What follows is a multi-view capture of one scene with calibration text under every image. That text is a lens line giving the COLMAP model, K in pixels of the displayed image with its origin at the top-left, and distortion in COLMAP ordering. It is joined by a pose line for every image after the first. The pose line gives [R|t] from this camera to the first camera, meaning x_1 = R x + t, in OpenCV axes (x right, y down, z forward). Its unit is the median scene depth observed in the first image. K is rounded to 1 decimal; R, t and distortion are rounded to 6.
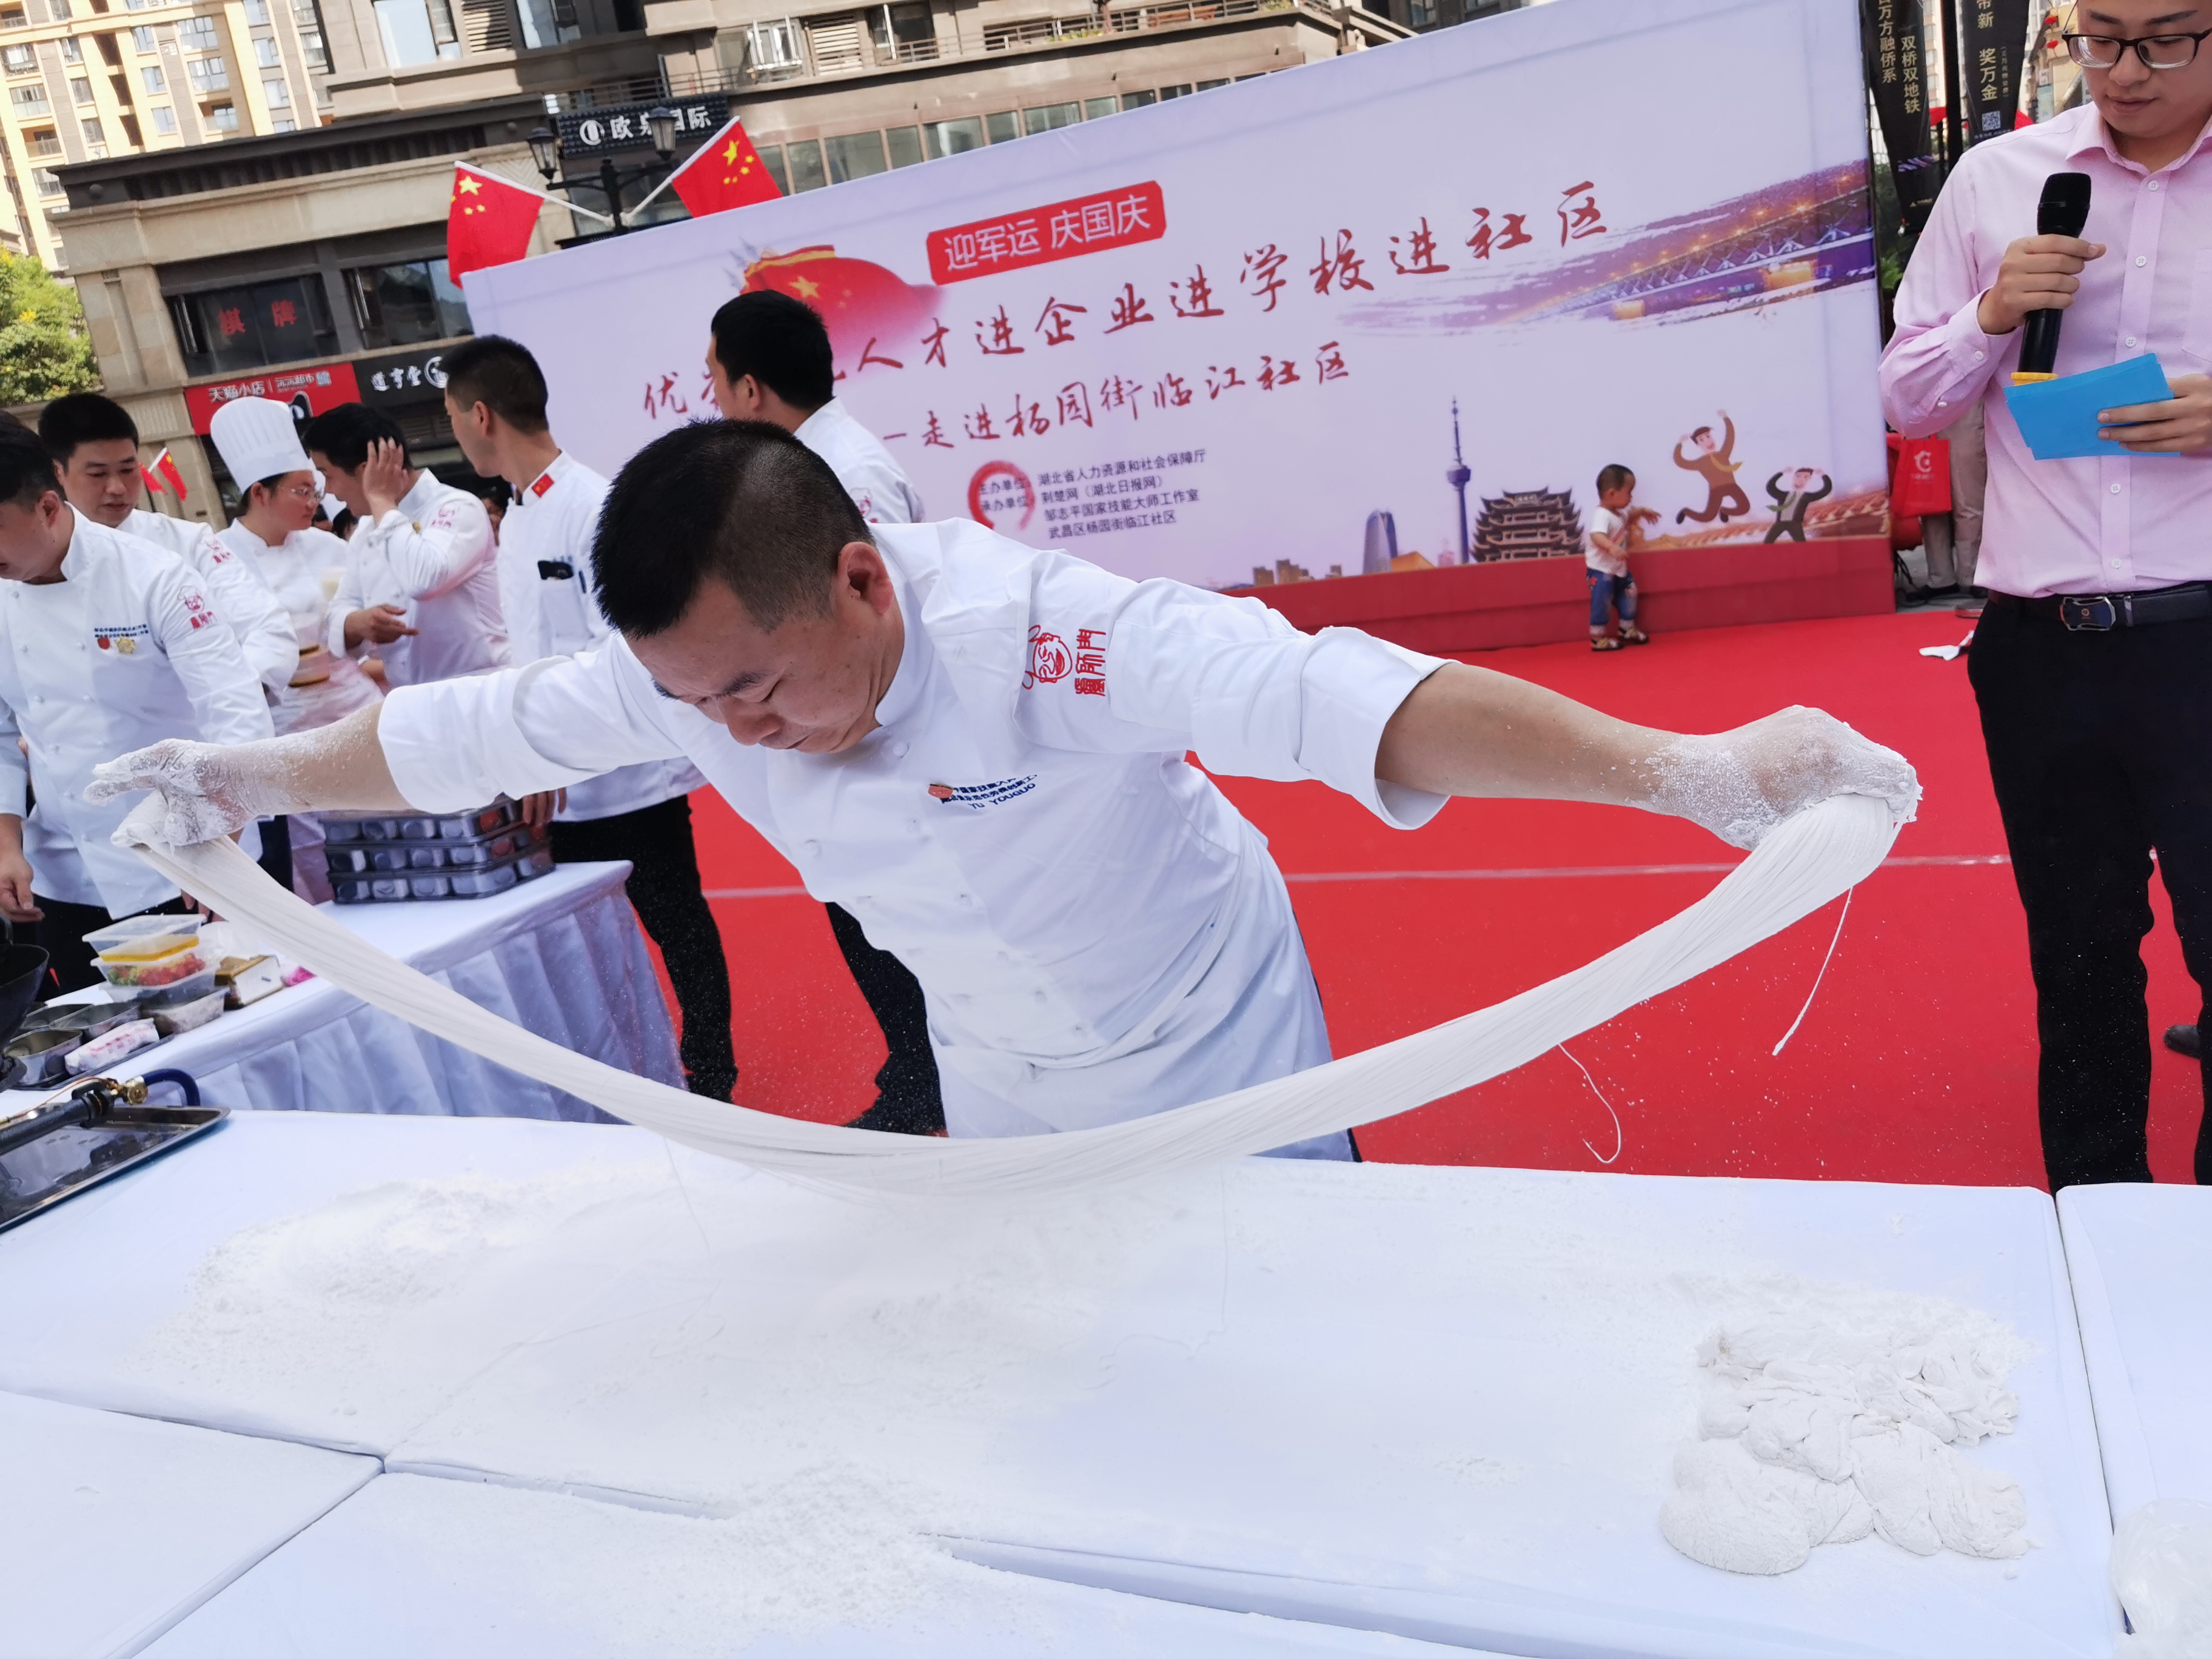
lens RADIAL K [[1701.6, 0, 1120.8], [0, 1701.6, 825.0], [0, 0, 1]] dist [0.058019, -0.083810]
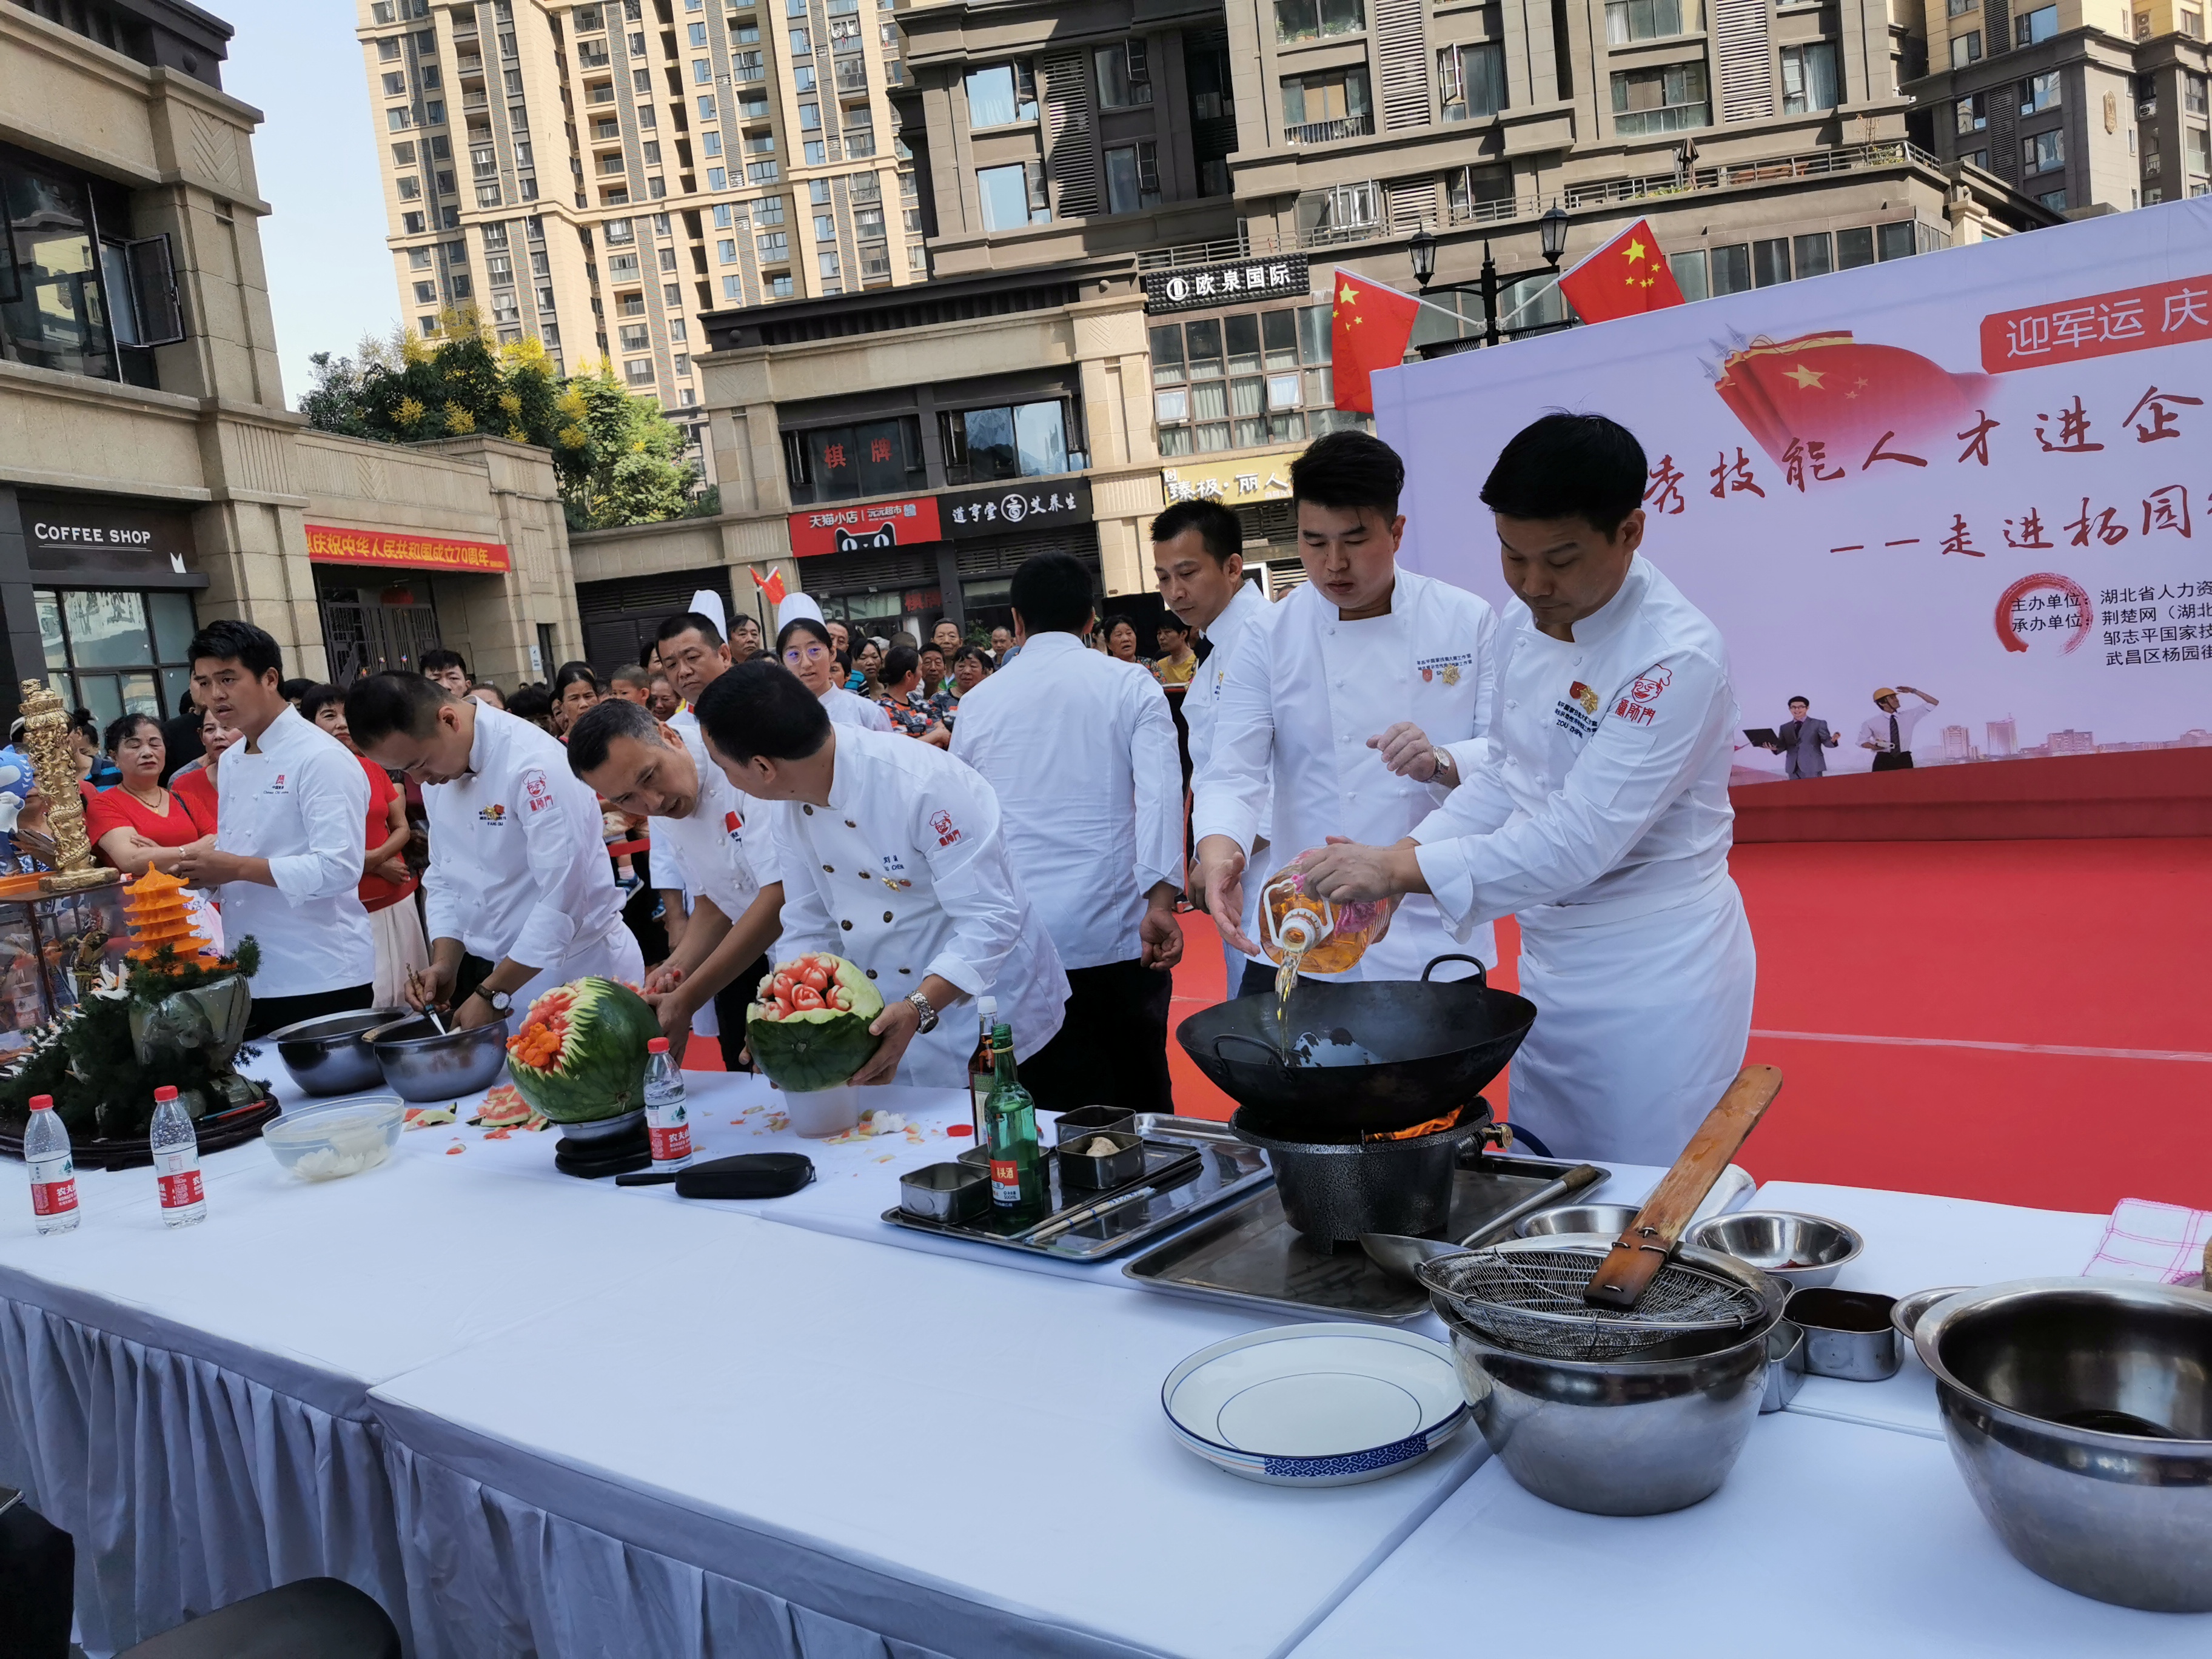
lens RADIAL K [[1701.6, 0, 1121.3], [0, 1701.6, 822.2], [0, 0, 1]] dist [0.058019, -0.083810]
pose [[0.969582, 0.076453, -0.232521, -0.305815], [-0.097478, 0.991993, -0.080303, 0.025312], [0.224520, 0.100527, 0.969270, 0.068030]]
